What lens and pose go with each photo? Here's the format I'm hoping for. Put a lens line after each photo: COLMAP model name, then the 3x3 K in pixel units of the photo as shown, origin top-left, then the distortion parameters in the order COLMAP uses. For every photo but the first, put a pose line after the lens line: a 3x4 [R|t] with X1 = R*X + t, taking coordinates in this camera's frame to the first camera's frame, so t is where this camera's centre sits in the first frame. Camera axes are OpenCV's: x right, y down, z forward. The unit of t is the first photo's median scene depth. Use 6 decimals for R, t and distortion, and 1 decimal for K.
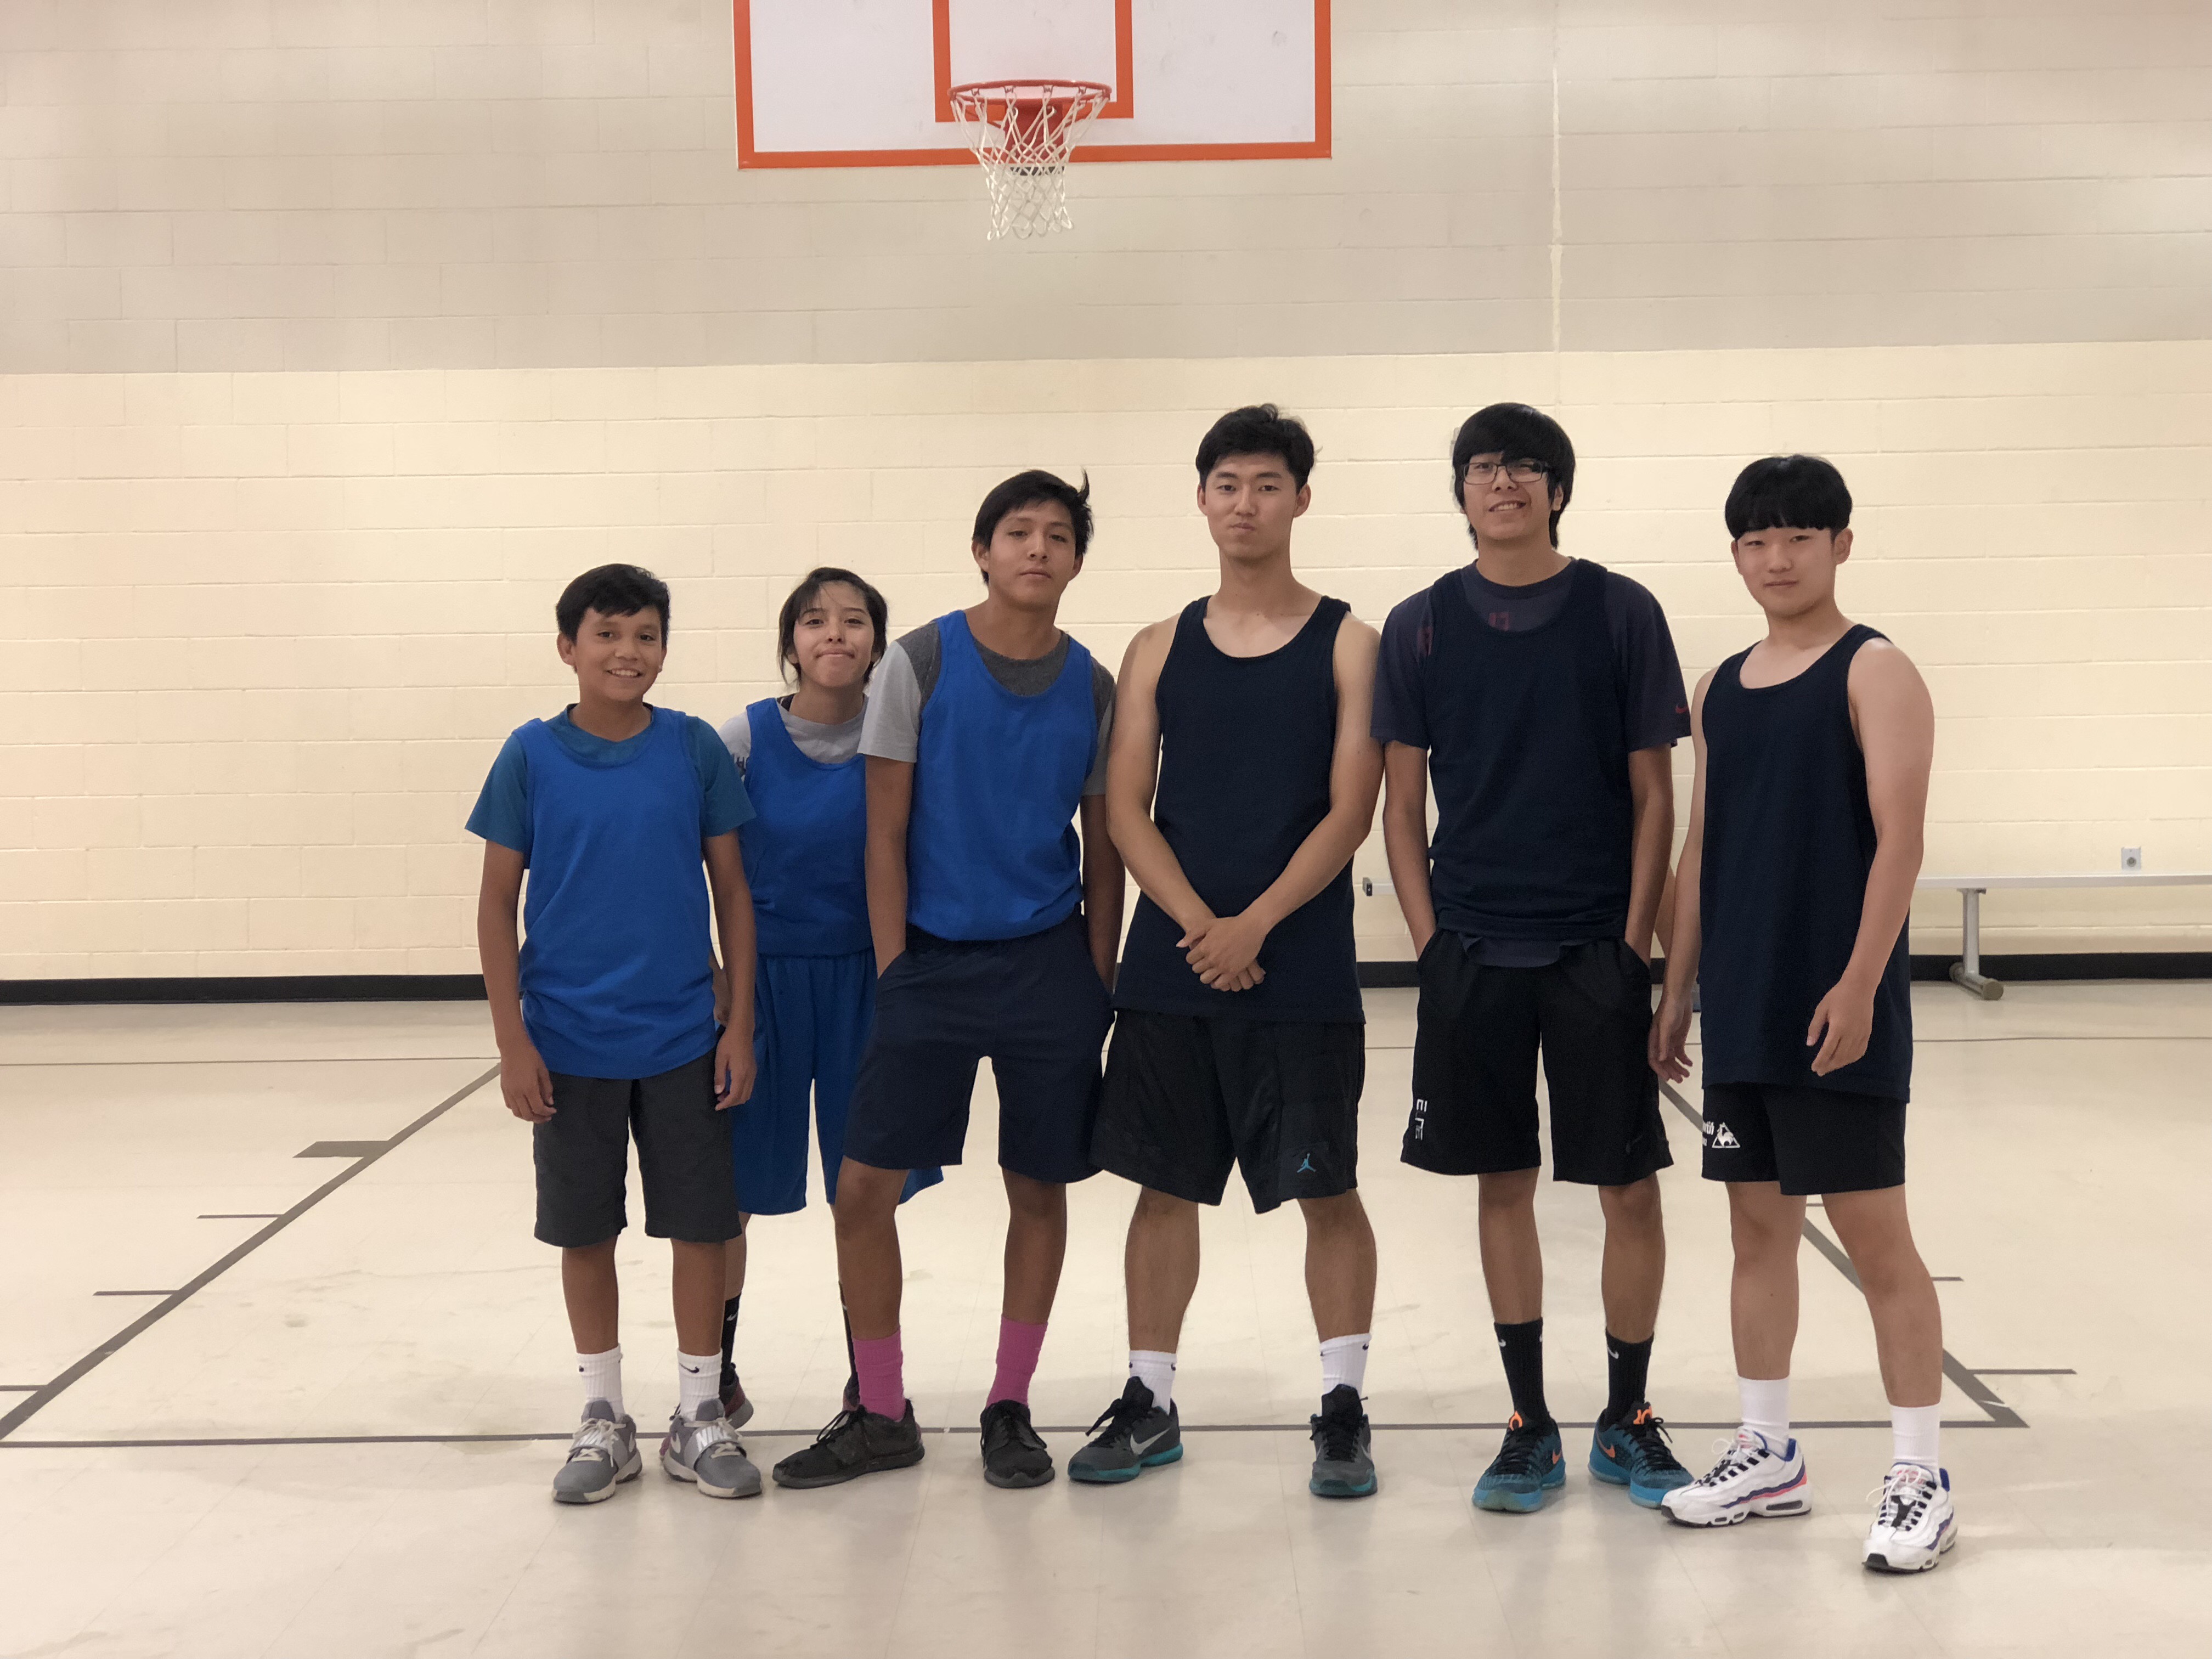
lens RADIAL K [[3739.0, 0, 1113.5], [0, 3739.0, 843.5], [0, 0, 1]] dist [0.093520, 0.000000]
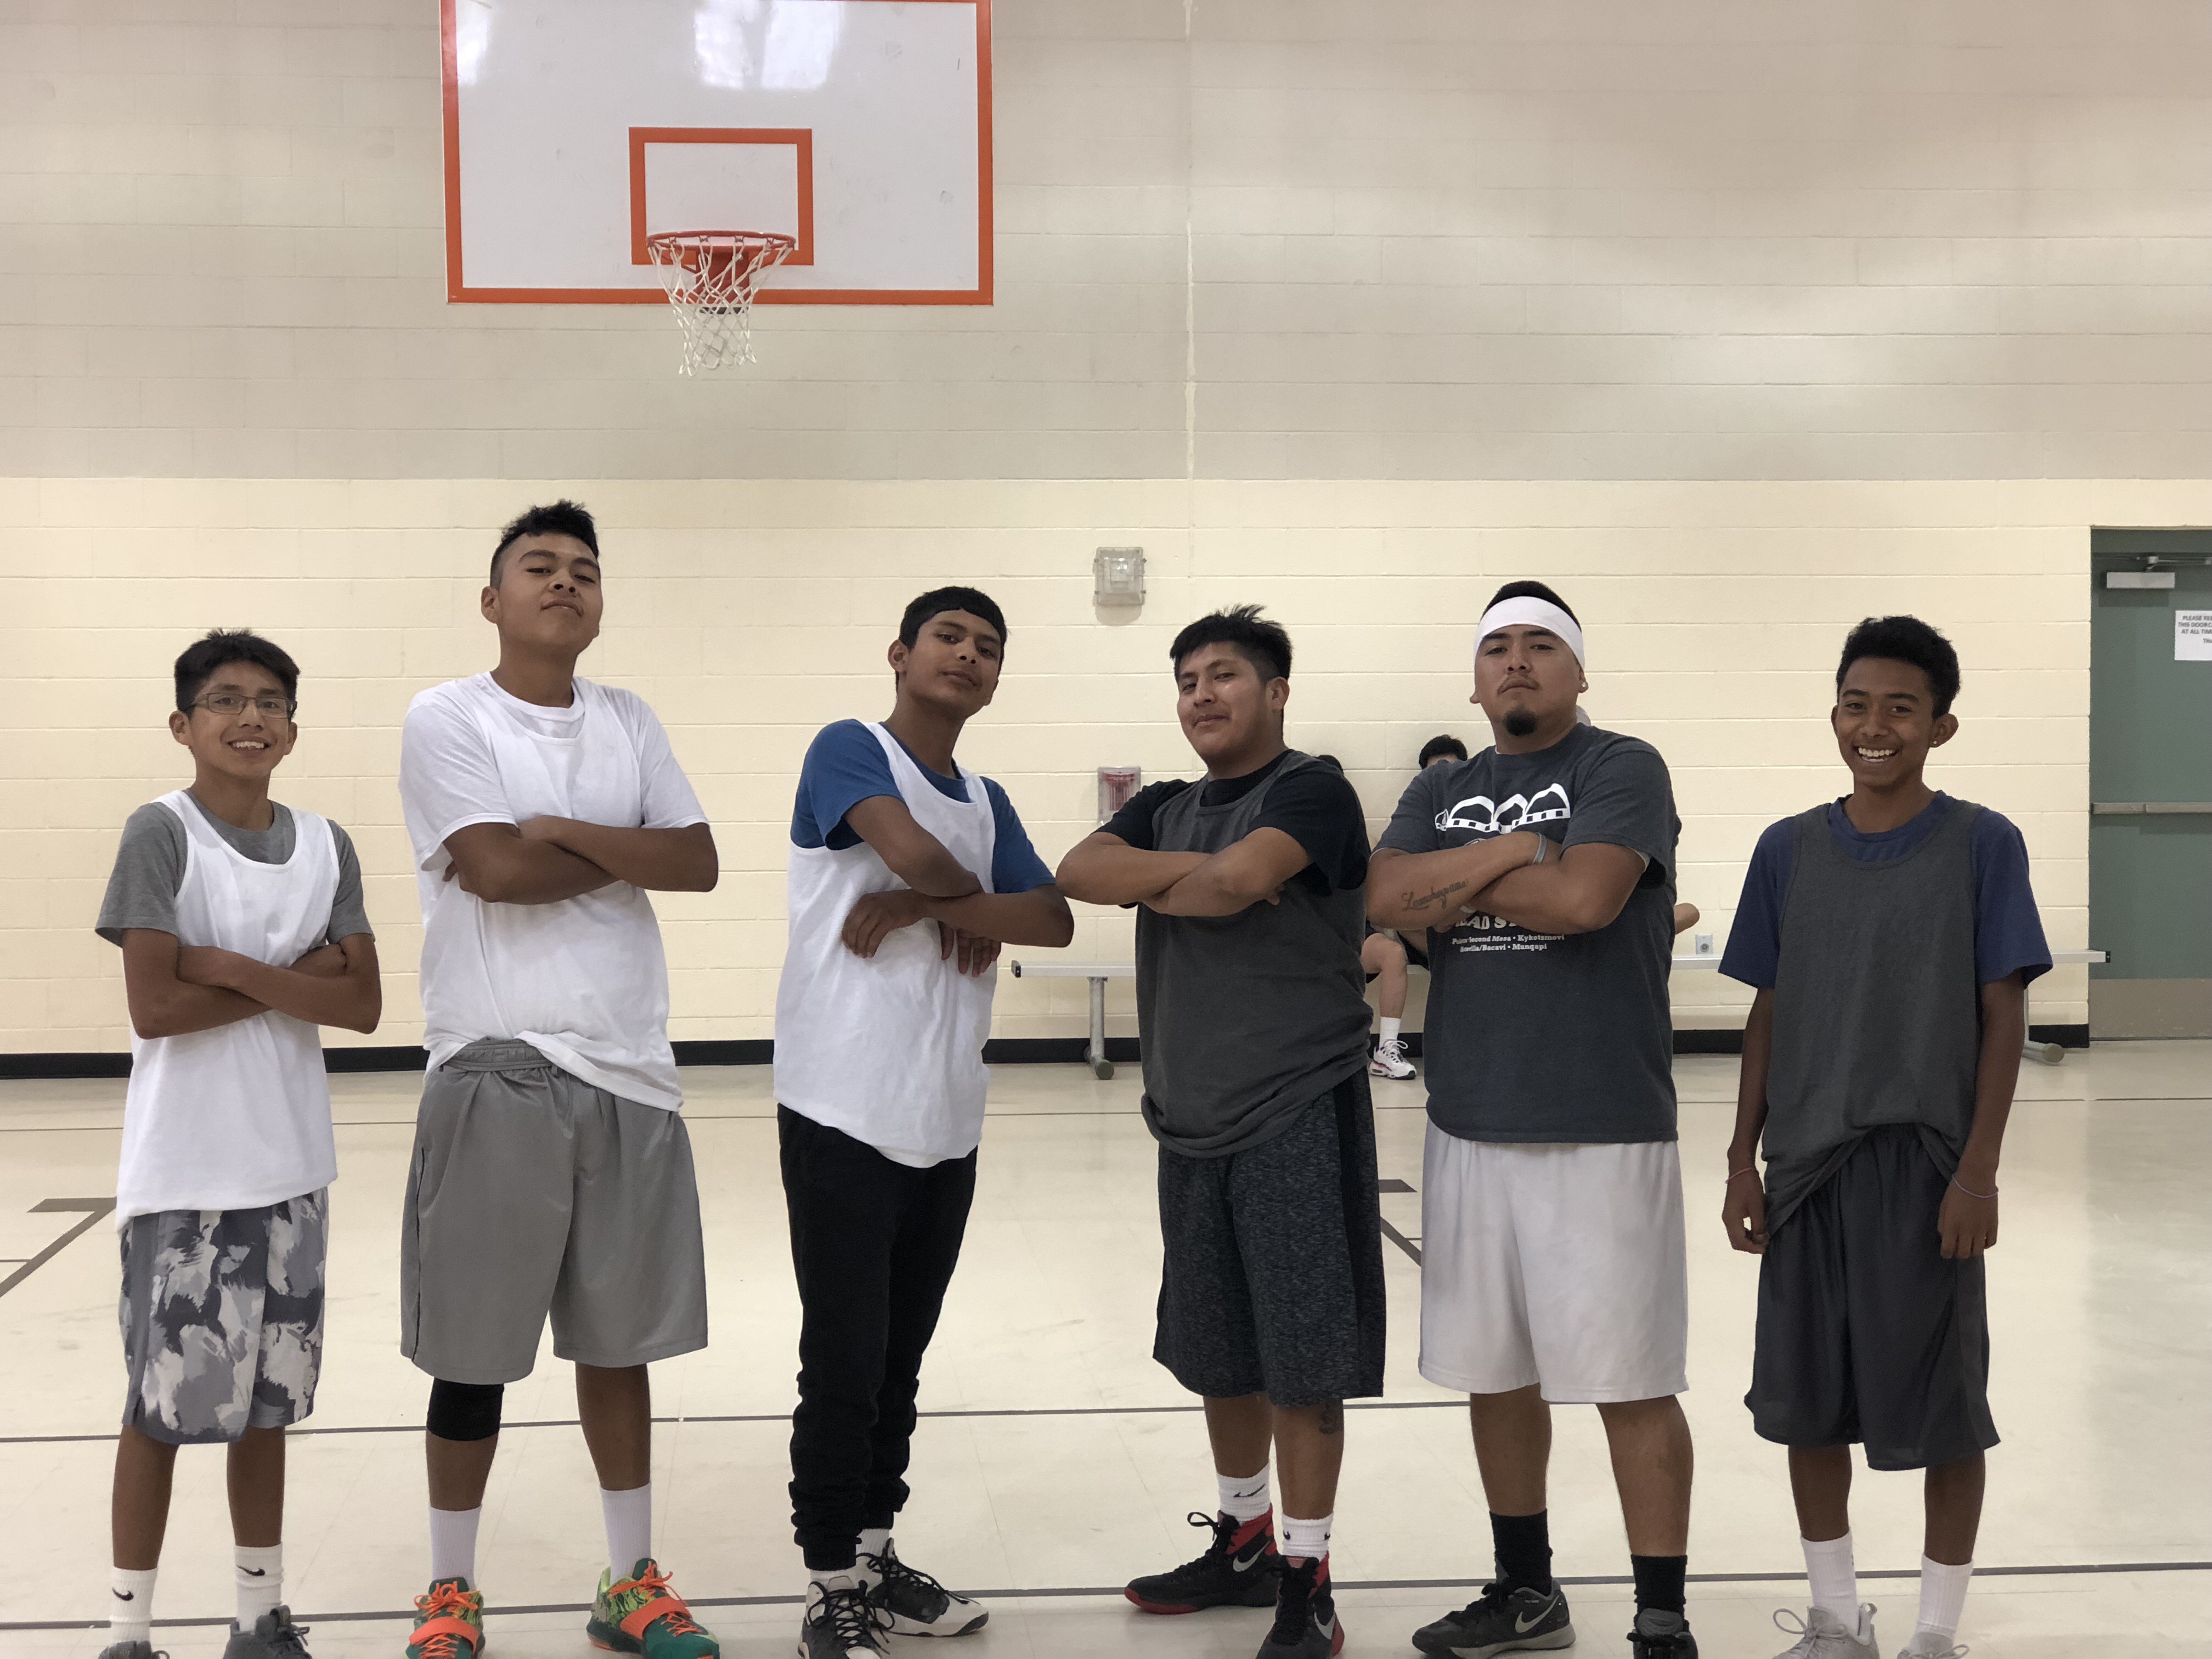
lens RADIAL K [[3739.0, 0, 1154.4], [0, 3739.0, 811.5], [0, 0, 1]] dist [0.093520, 0.000000]
pose [[0.993595, 0.005421, 0.112873, -0.018714], [-0.001209, 0.999301, -0.037354, 0.008028], [-0.112997, 0.036978, 0.992907, -0.098621]]
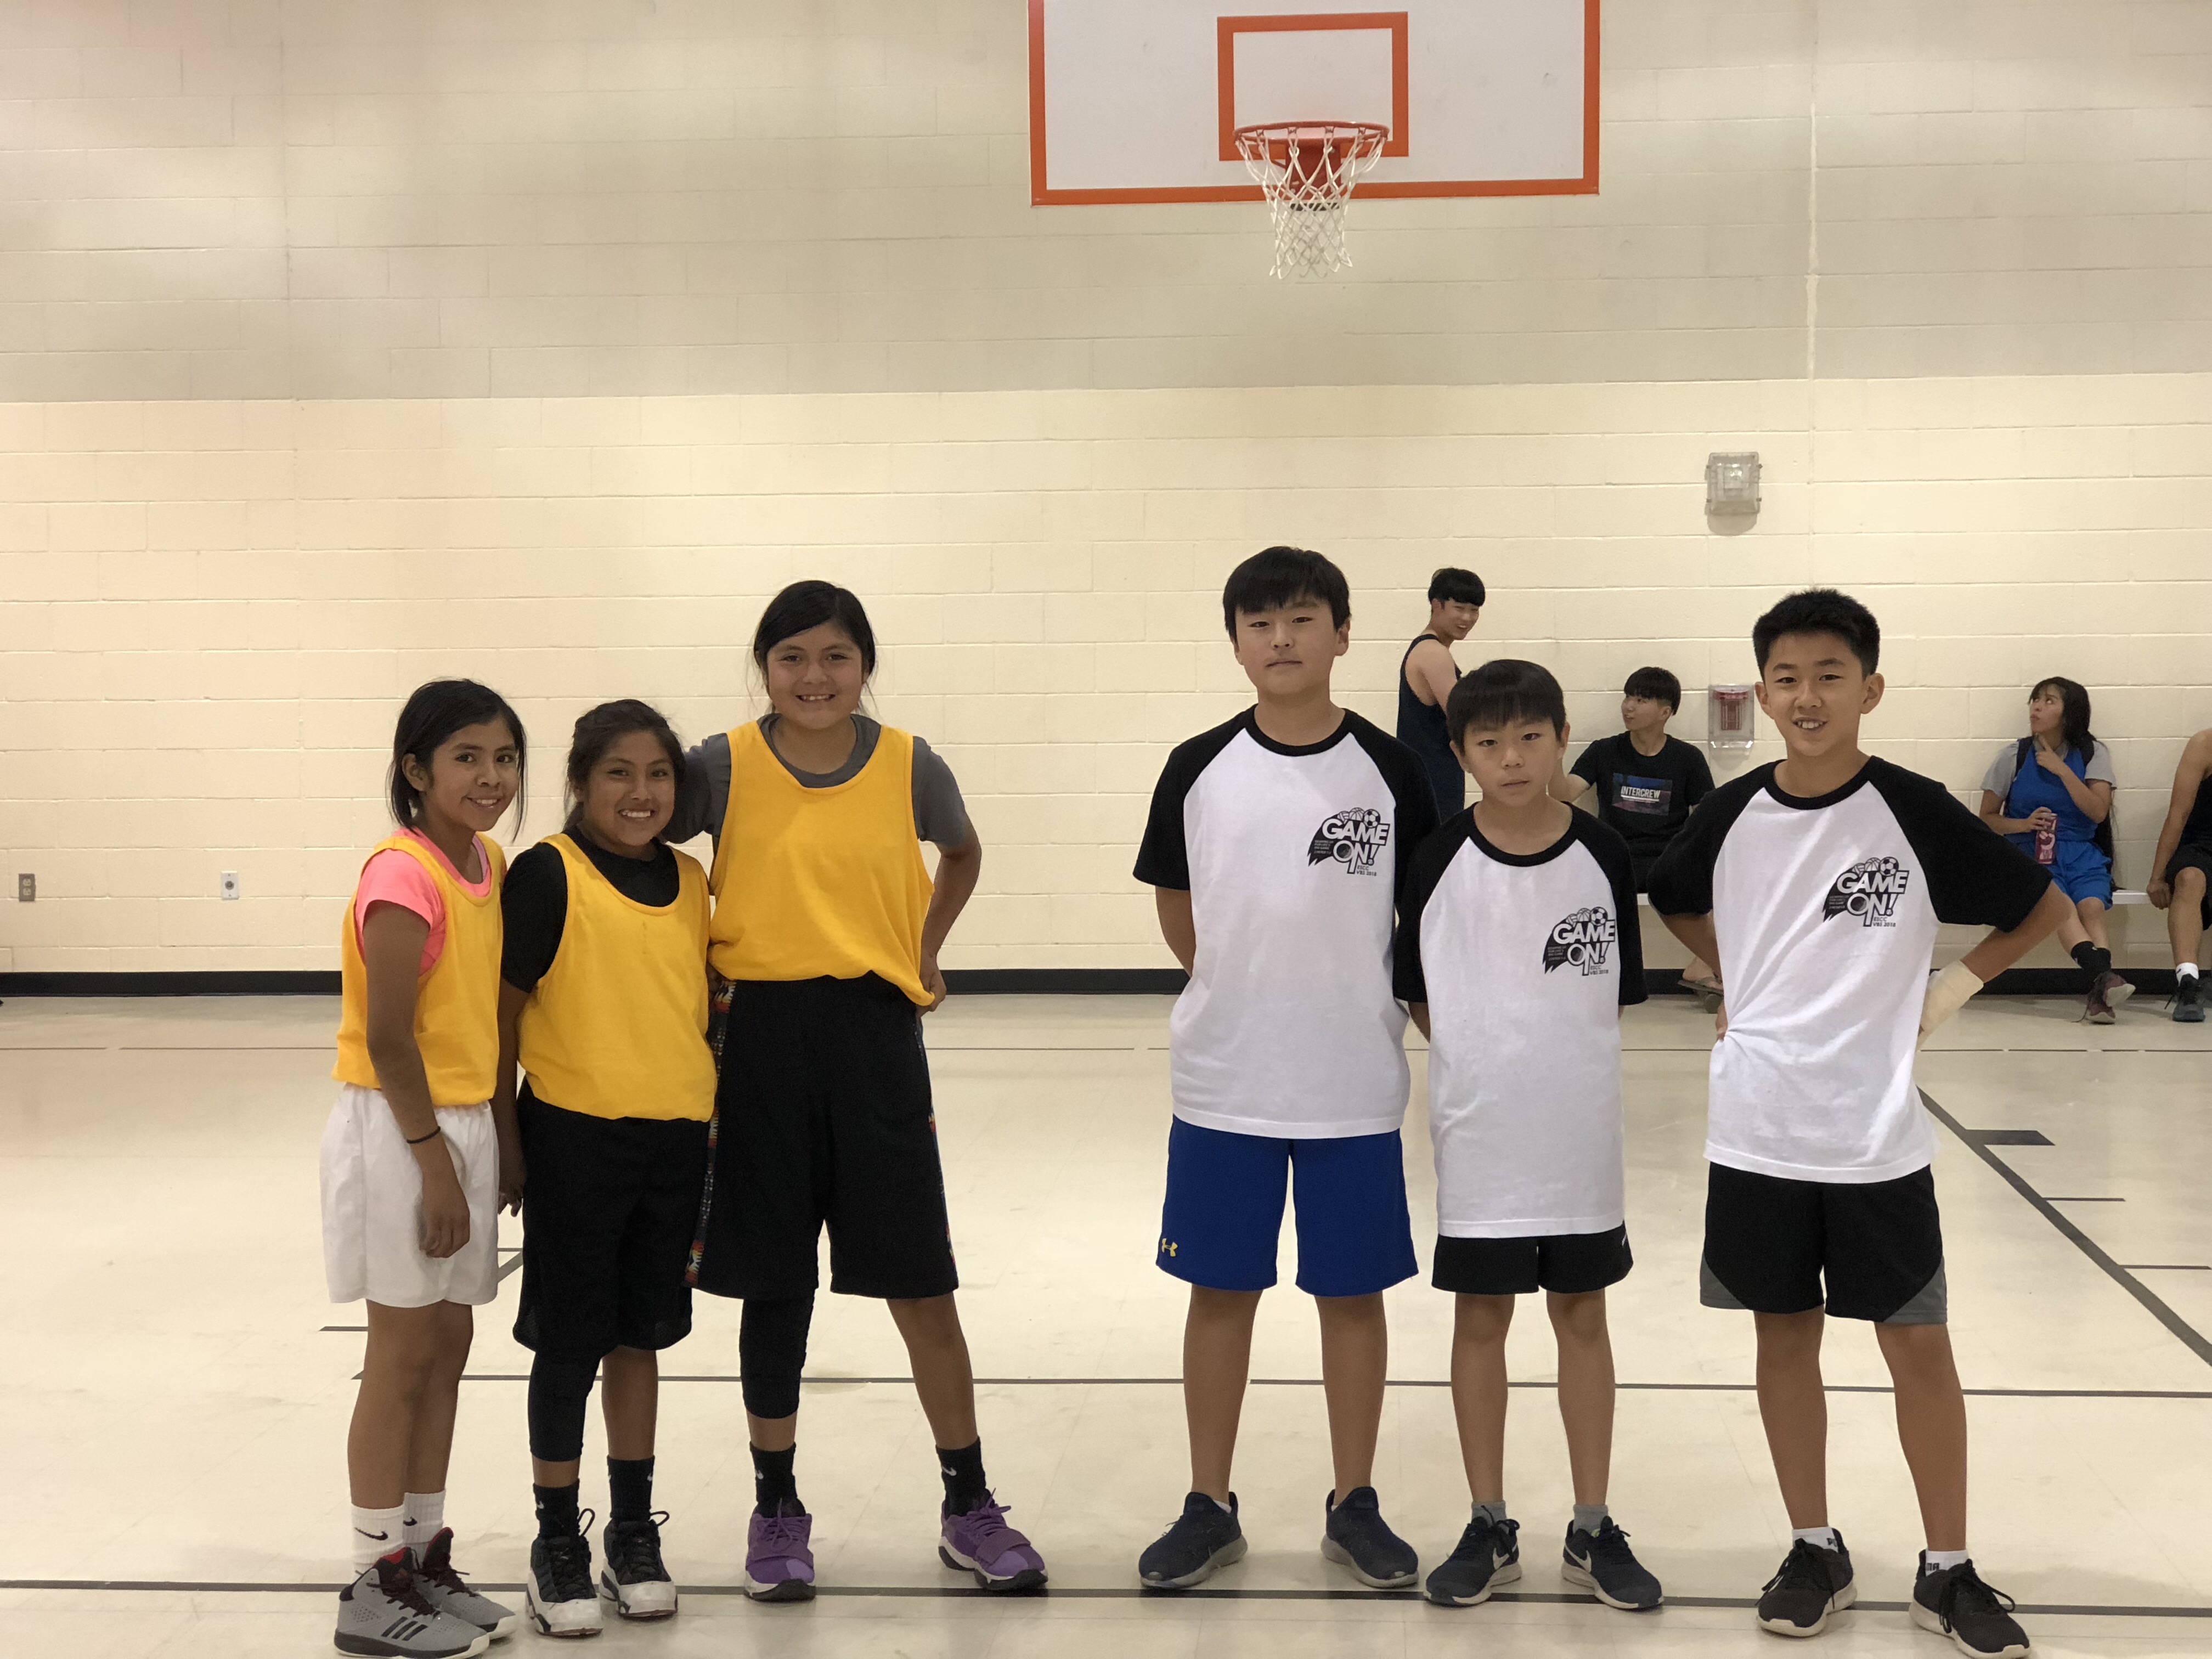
lens RADIAL K [[3739.0, 0, 1113.9], [0, 3739.0, 838.5], [0, 0, 1]] dist [0.093520, 0.000000]
pose [[0.998126, 0.009801, -0.060408, -0.011609], [-0.010227, 0.999925, -0.006744, 0.004823], [0.060338, 0.007349, 0.998151, -0.048303]]
